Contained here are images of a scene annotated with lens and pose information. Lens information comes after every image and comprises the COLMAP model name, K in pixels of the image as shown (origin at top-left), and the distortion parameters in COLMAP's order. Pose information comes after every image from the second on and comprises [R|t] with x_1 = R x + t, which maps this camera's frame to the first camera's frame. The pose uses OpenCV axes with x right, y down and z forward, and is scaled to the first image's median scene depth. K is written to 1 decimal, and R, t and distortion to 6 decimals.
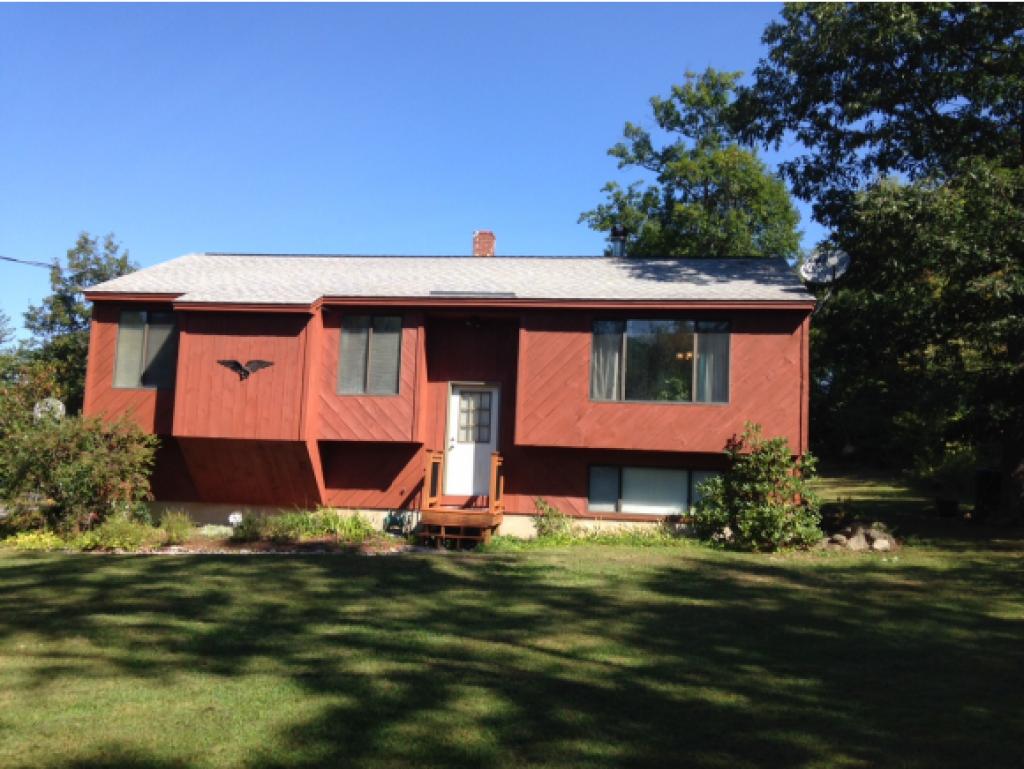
lens RADIAL K [[970.1, 0, 512.0], [0, 970.1, 384.5], [0, 0, 1]] dist [0.138507, -0.225032]
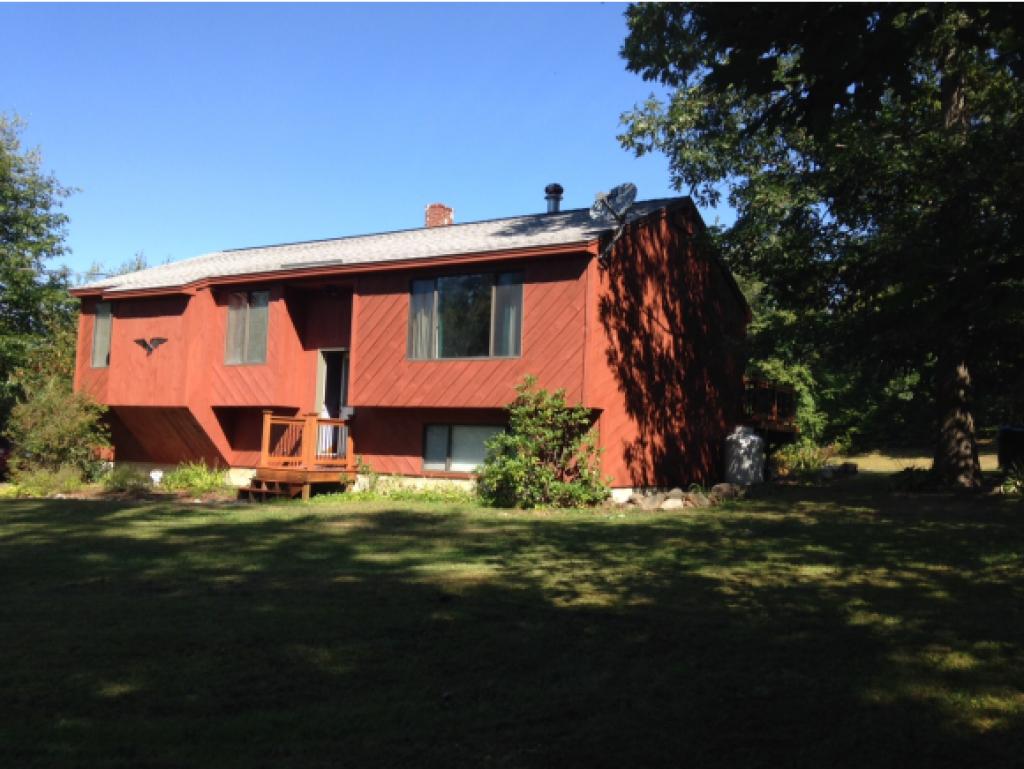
lens RADIAL K [[970.1, 0, 512.0], [0, 970.1, 384.5], [0, 0, 1]] dist [0.138507, -0.225032]
pose [[0.912466, -0.034630, -0.407685, 0.579766], [0.038182, 0.999271, 0.000577, 0.044610], [0.407368, -0.016093, 0.913122, 0.116710]]
